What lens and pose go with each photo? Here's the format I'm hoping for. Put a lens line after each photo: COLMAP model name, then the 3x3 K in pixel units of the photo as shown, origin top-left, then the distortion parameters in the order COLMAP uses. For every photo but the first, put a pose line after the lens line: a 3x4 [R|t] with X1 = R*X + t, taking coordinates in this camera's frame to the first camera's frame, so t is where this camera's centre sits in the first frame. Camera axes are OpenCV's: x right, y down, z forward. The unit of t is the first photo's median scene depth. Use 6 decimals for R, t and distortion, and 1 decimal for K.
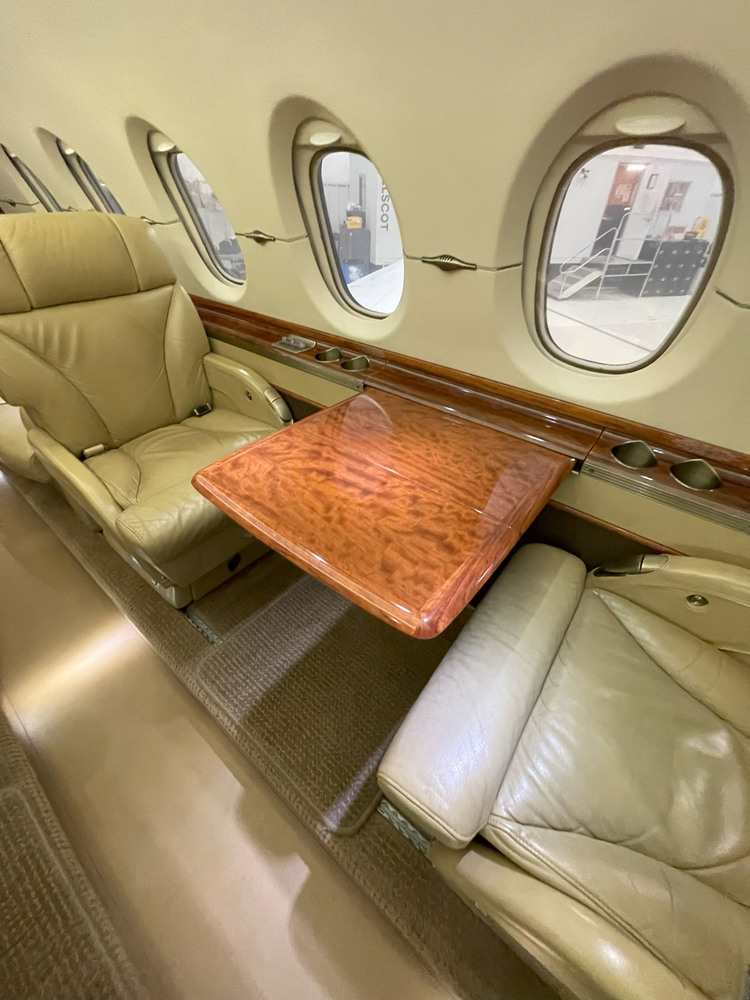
lens RADIAL K [[404.2, 0, 372.4], [0, 404.2, 494.4], [0, 0, 1]] dist [-0.002481, 0.000196]
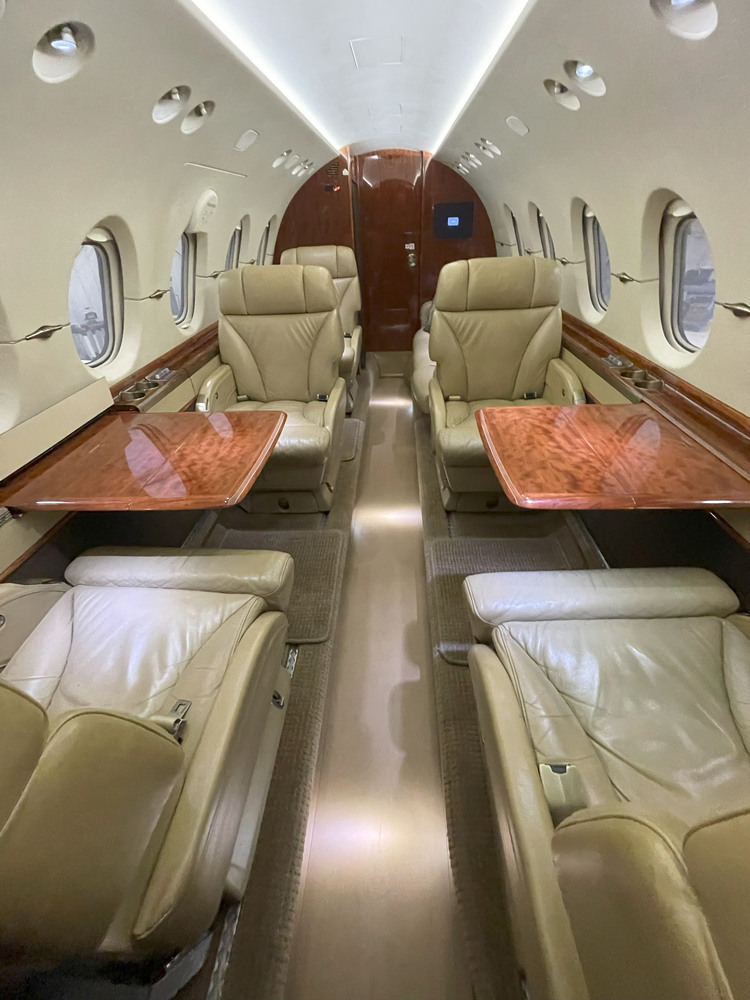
lens RADIAL K [[404.2, 0, 372.4], [0, 404.2, 494.4], [0, 0, 1]] dist [-0.002481, 0.000196]
pose [[0.591322, 0.420615, -0.688056, 0.447986], [-0.452155, 0.879406, 0.149003, 0.157144], [0.667754, 0.222999, 0.710195, -0.323642]]
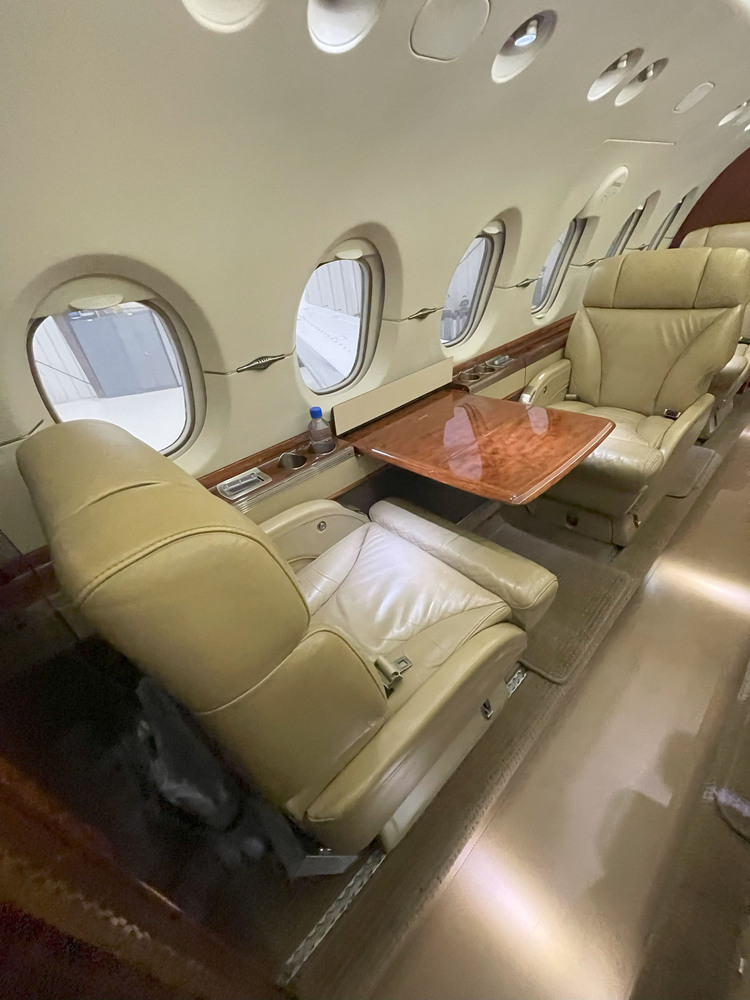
lens RADIAL K [[403.1, 0, 370.2], [0, 403.1, 498.6], [0, 0, 1]] dist [-0.004226, 0.000210]
pose [[-0.139380, 0.528159, -0.837628, 0.408513], [-0.508138, 0.687877, 0.518288, 0.157179], [0.849923, 0.497869, 0.172502, -0.306626]]
